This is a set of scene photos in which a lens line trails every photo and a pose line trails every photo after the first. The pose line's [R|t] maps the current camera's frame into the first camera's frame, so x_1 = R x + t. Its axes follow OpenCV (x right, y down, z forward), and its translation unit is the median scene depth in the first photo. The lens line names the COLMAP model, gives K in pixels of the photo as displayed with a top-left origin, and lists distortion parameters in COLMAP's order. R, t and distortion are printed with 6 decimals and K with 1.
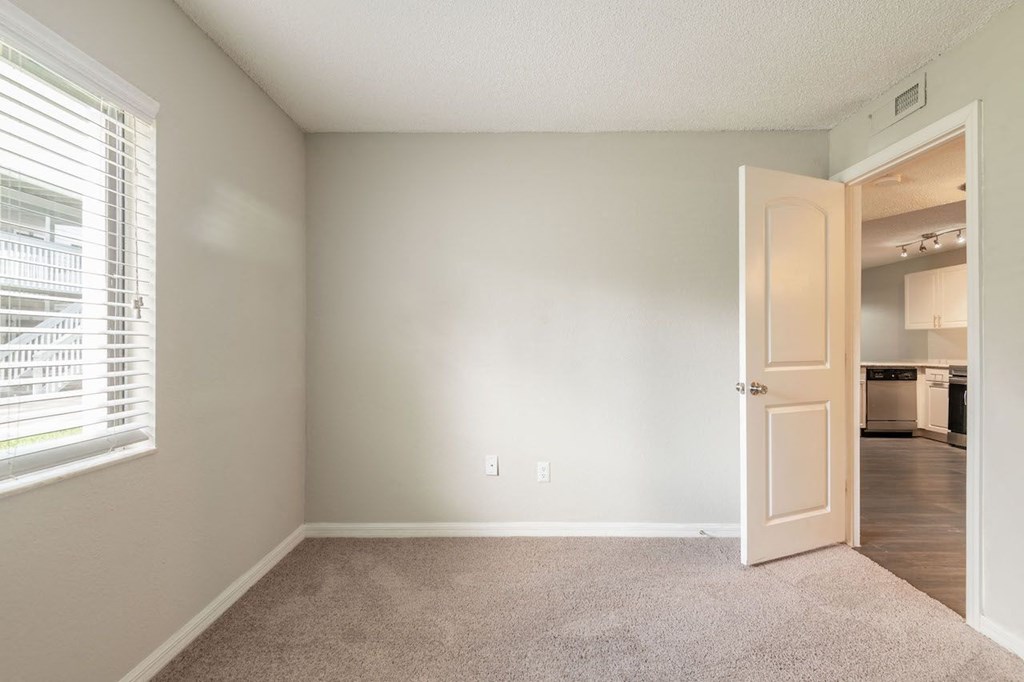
lens RADIAL K [[474.9, 0, 518.1], [0, 474.9, 346.0], [0, 0, 1]] dist [0.000805, -0.000307]
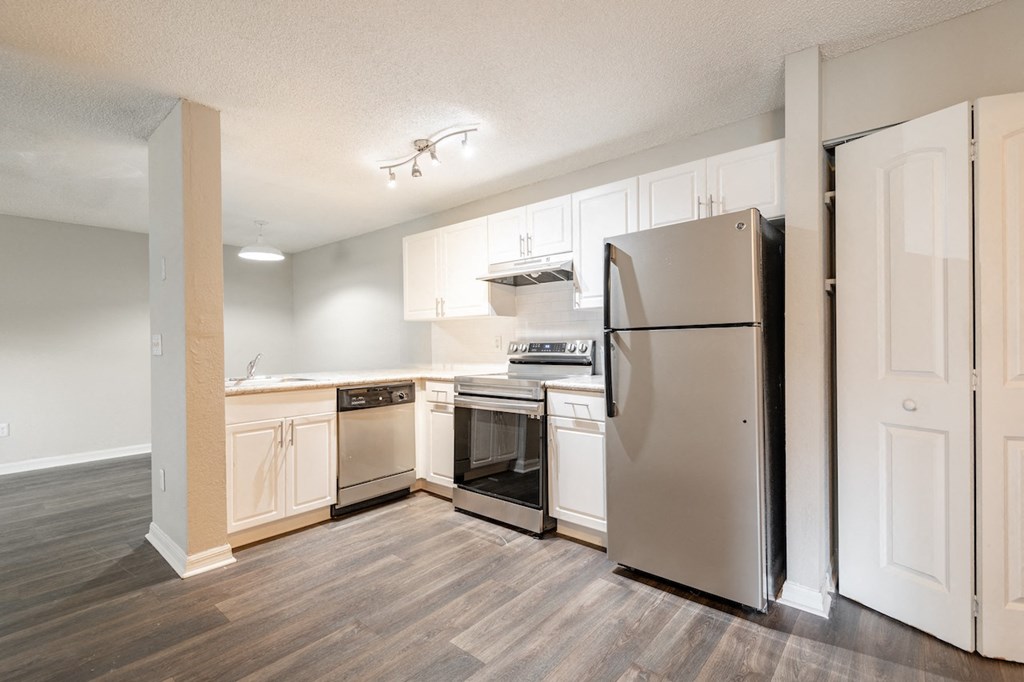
lens RADIAL K [[474.9, 0, 516.7], [0, 474.9, 342.2], [0, 0, 1]] dist [0.000805, -0.000307]
pose [[0.649669, -0.008566, 0.760169, 0.462073], [0.008875, 0.999954, 0.003683, -0.005900], [-0.760165, 0.004354, 0.649715, 0.504672]]
